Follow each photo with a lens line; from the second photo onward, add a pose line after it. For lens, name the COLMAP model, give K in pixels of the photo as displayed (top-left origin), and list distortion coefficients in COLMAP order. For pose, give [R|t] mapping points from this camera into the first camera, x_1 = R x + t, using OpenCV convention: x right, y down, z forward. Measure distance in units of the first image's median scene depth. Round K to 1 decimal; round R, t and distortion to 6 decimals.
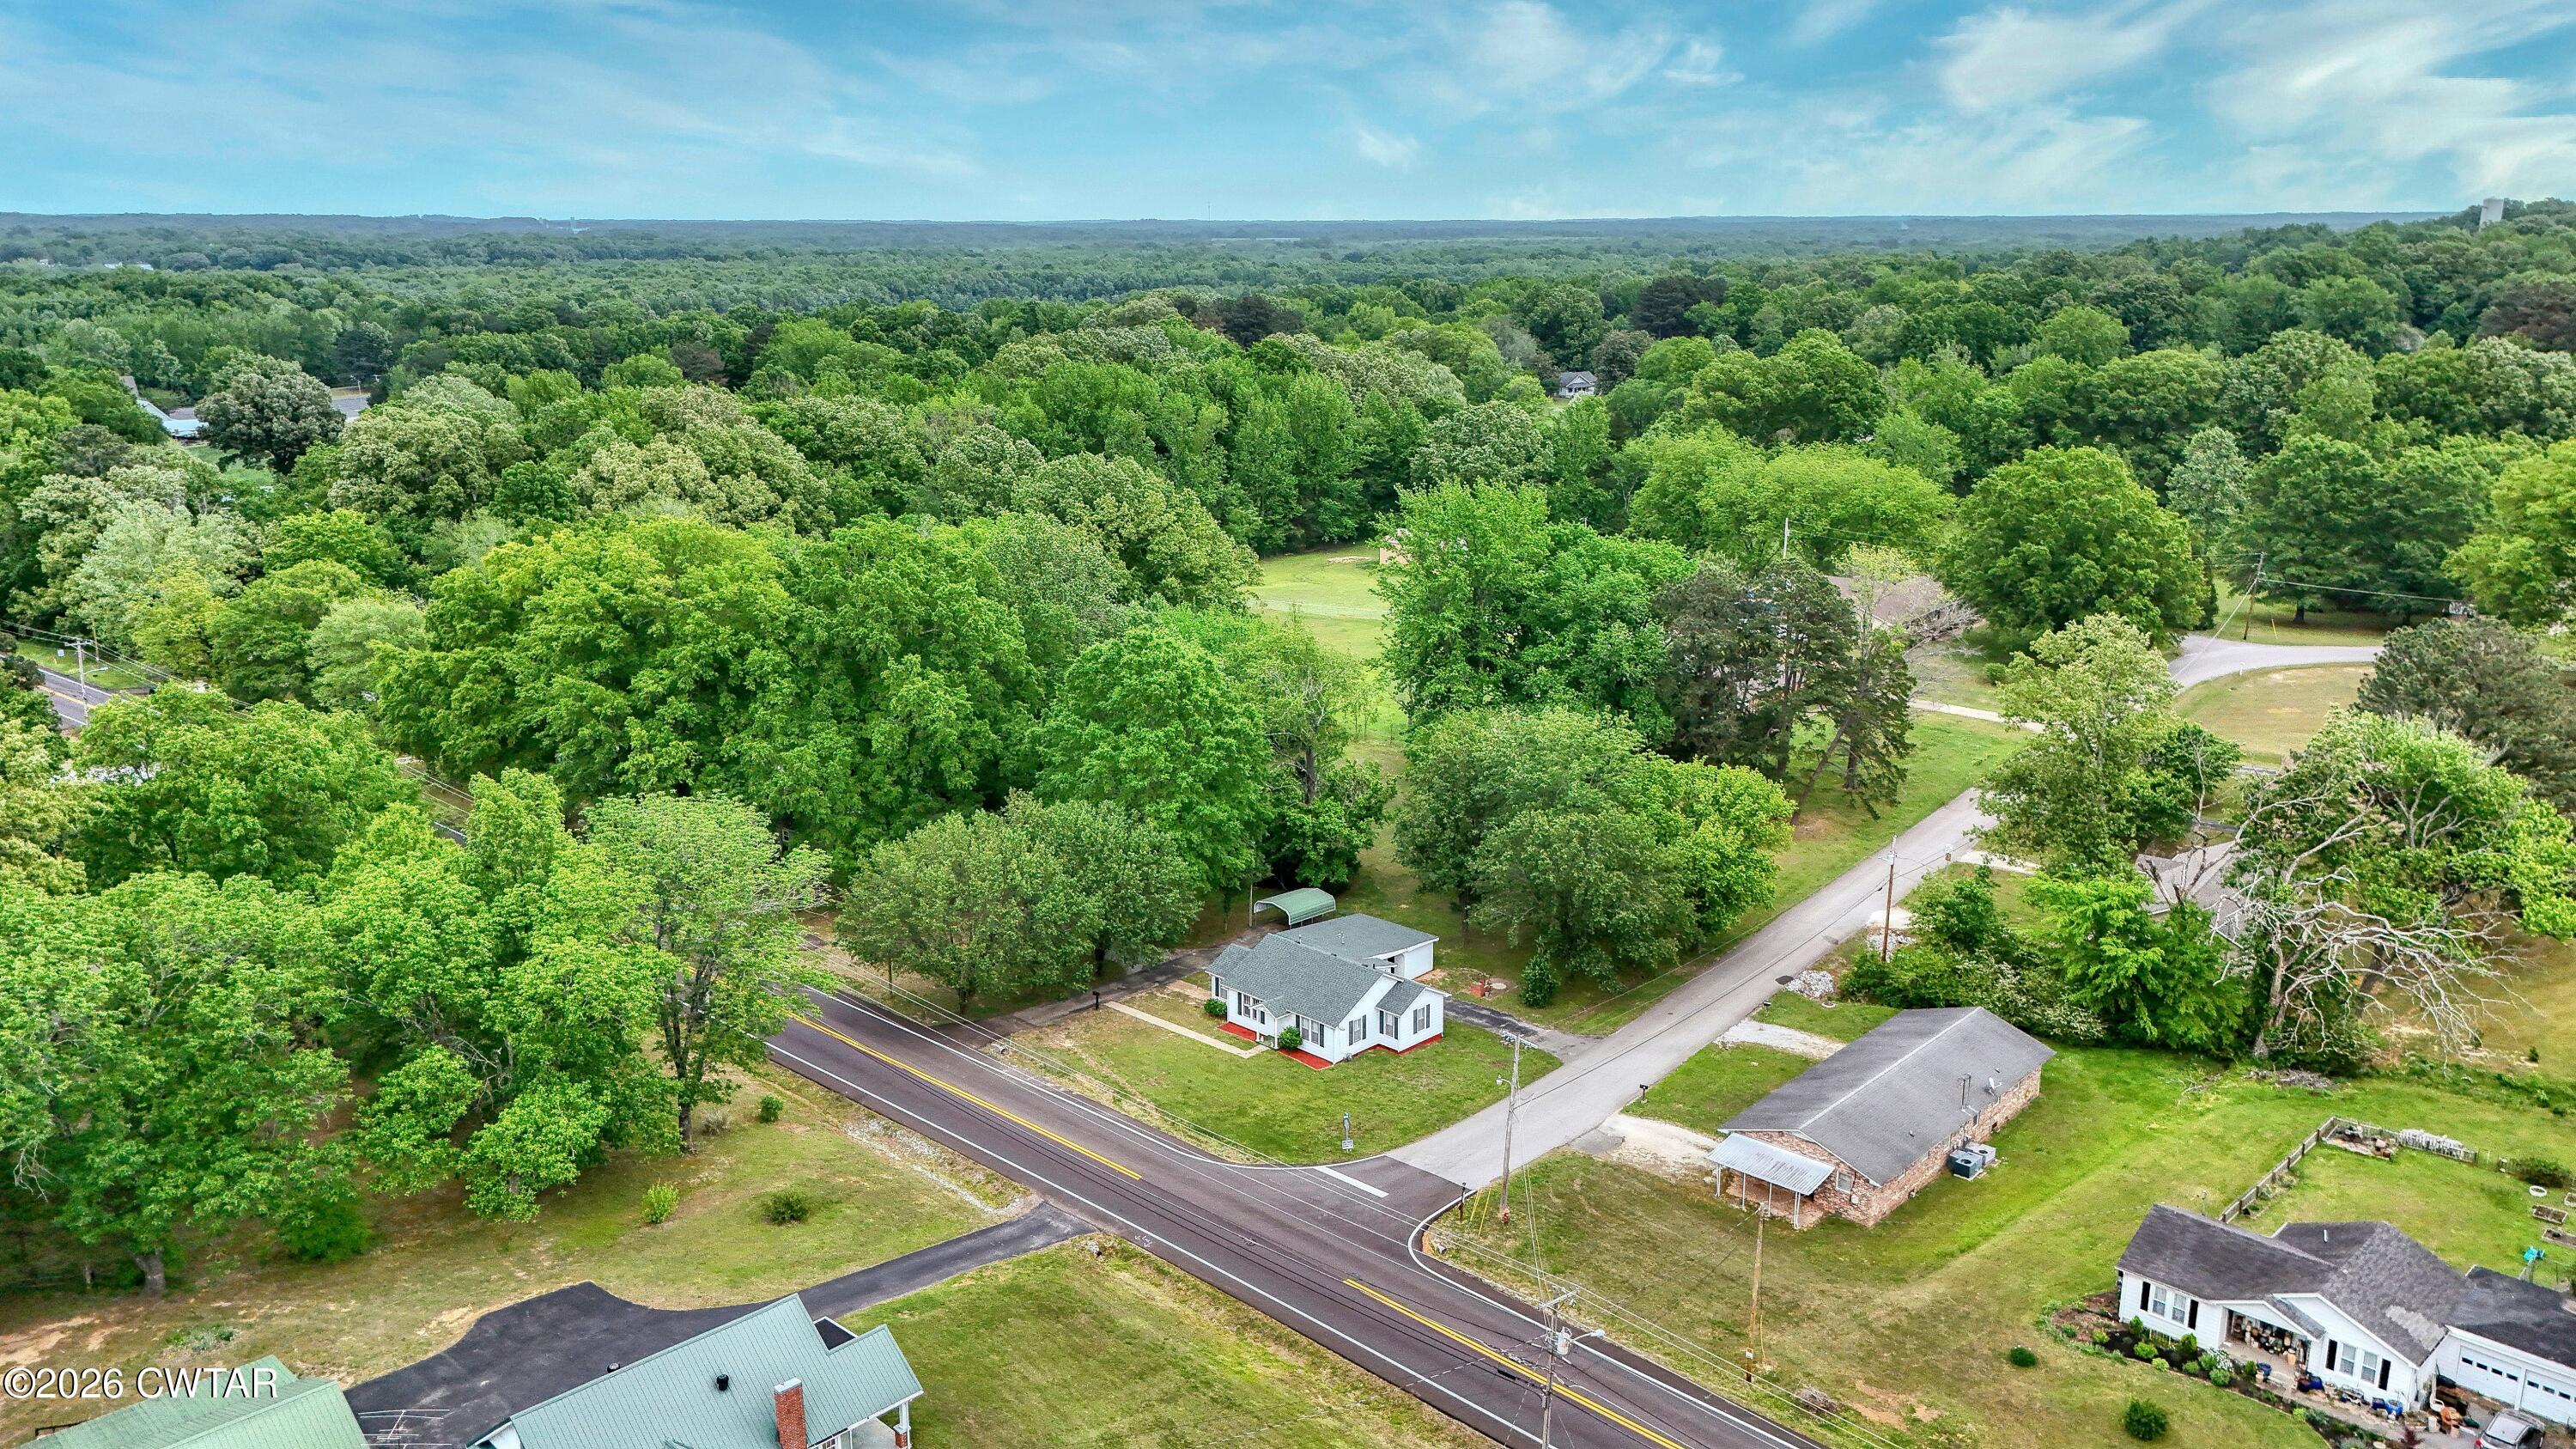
lens RADIAL K [[1849.4, 0, 1288.0], [0, 1849.4, 724.5], [0, 0, 1]] dist [0.093923, -0.090646]
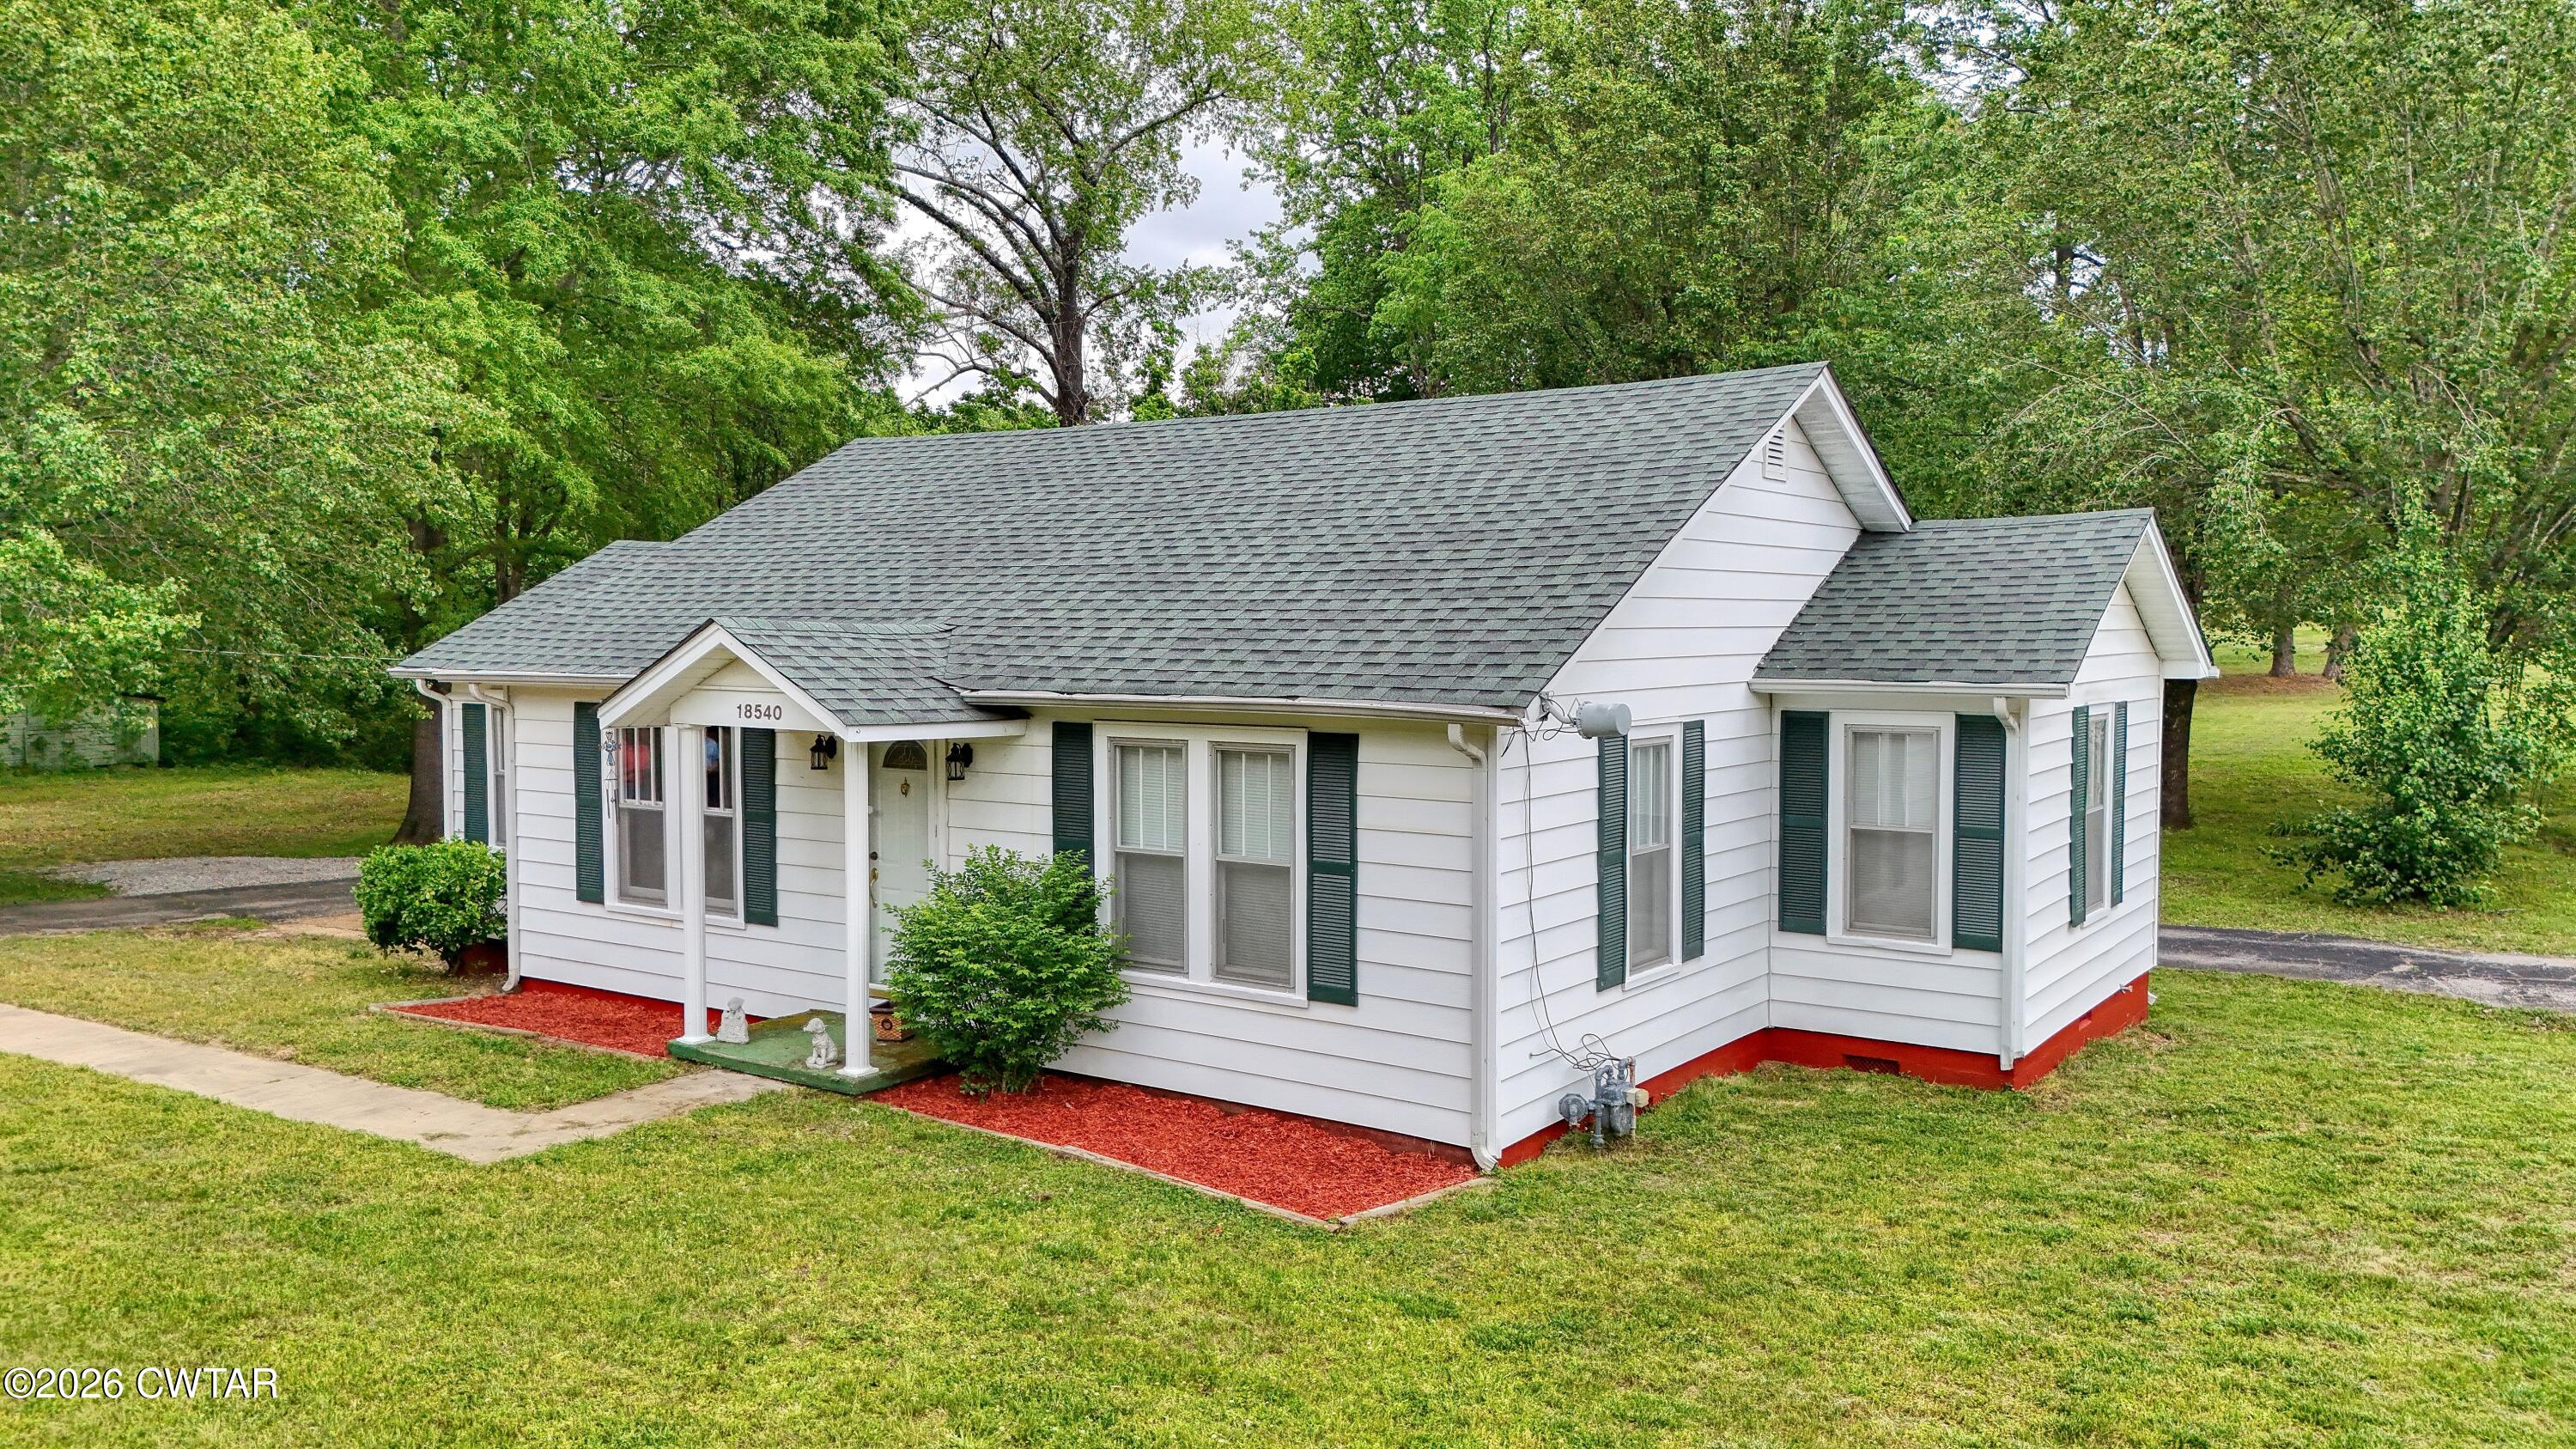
lens RADIAL K [[1849.4, 0, 1288.0], [0, 1849.4, 724.5], [0, 0, 1]] dist [0.093923, -0.090646]
pose [[0.988946, -0.009948, 0.147939, 0.001779], [0.038719, 0.980455, -0.192897, 0.168302], [-0.143129, 0.196493, 0.970002, 0.854719]]
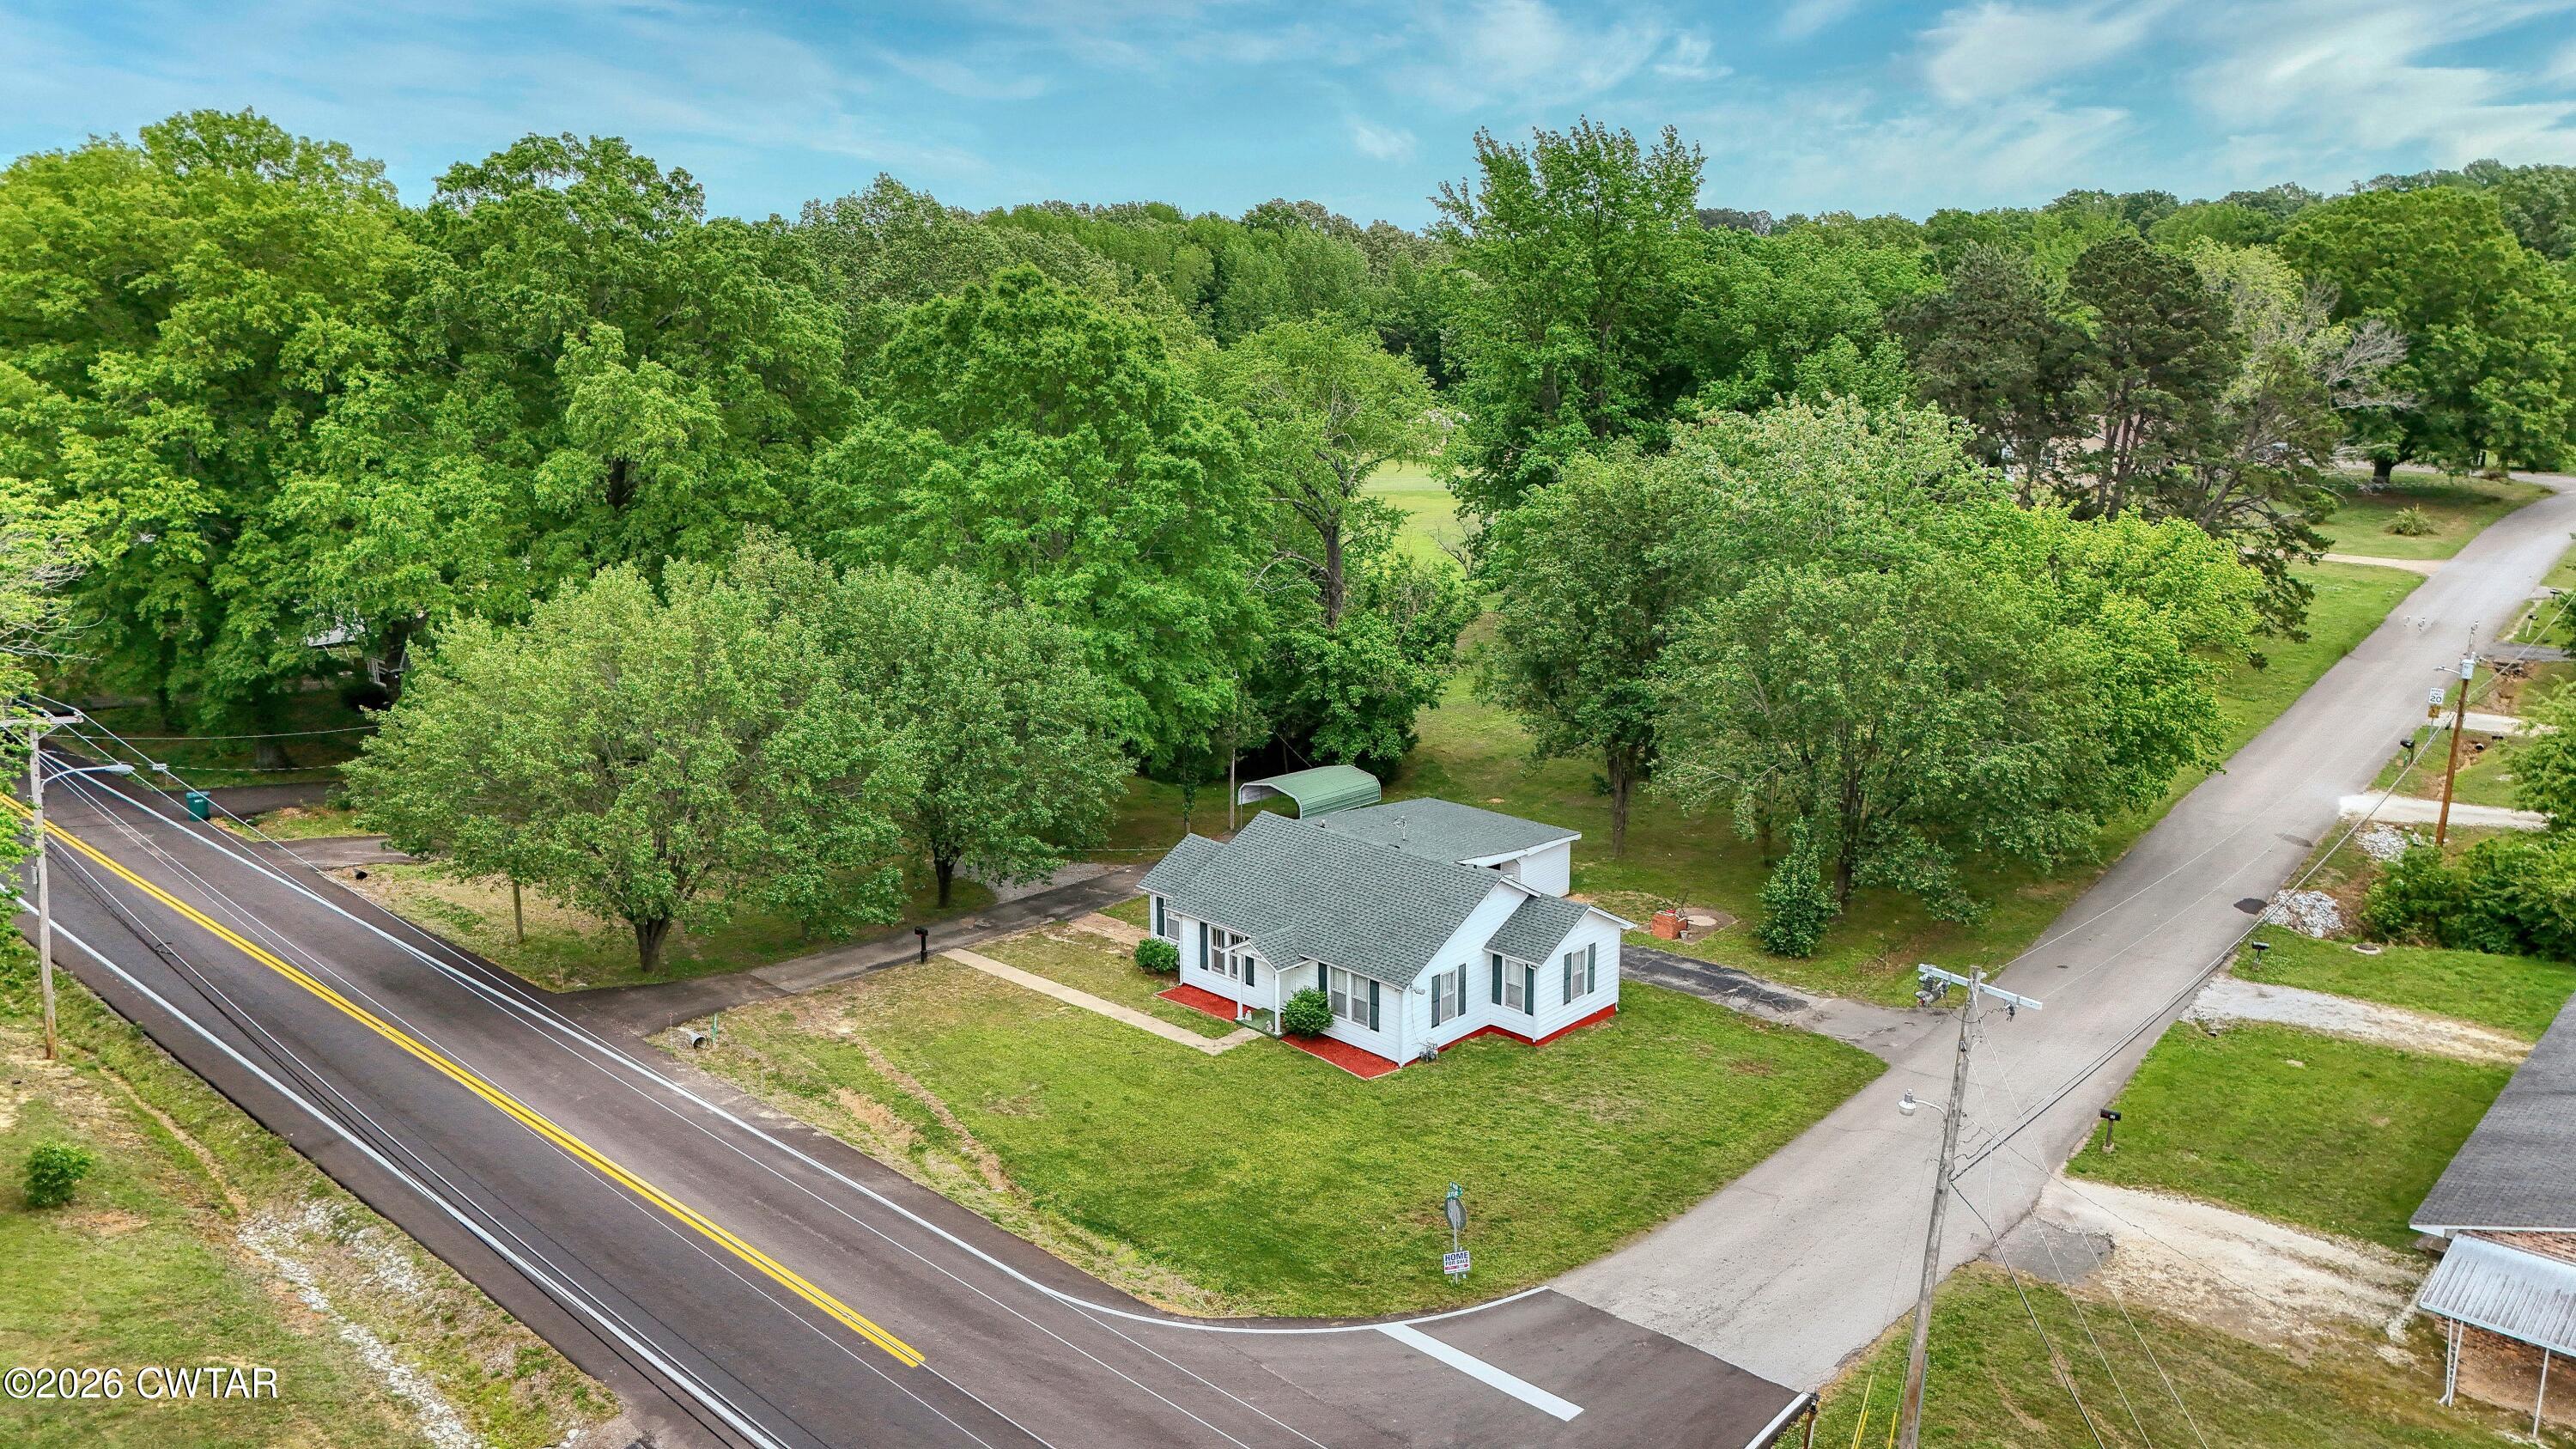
lens RADIAL K [[1842.2, 0, 1299.4], [0, 1842.2, 774.7], [0, 0, 1]] dist [0.093519, -0.135651]
pose [[0.999971, -0.002365, 0.007249, -0.003915], [0.002227, 0.999818, 0.018963, 0.094161], [-0.007293, -0.018946, 0.999794, 0.501874]]
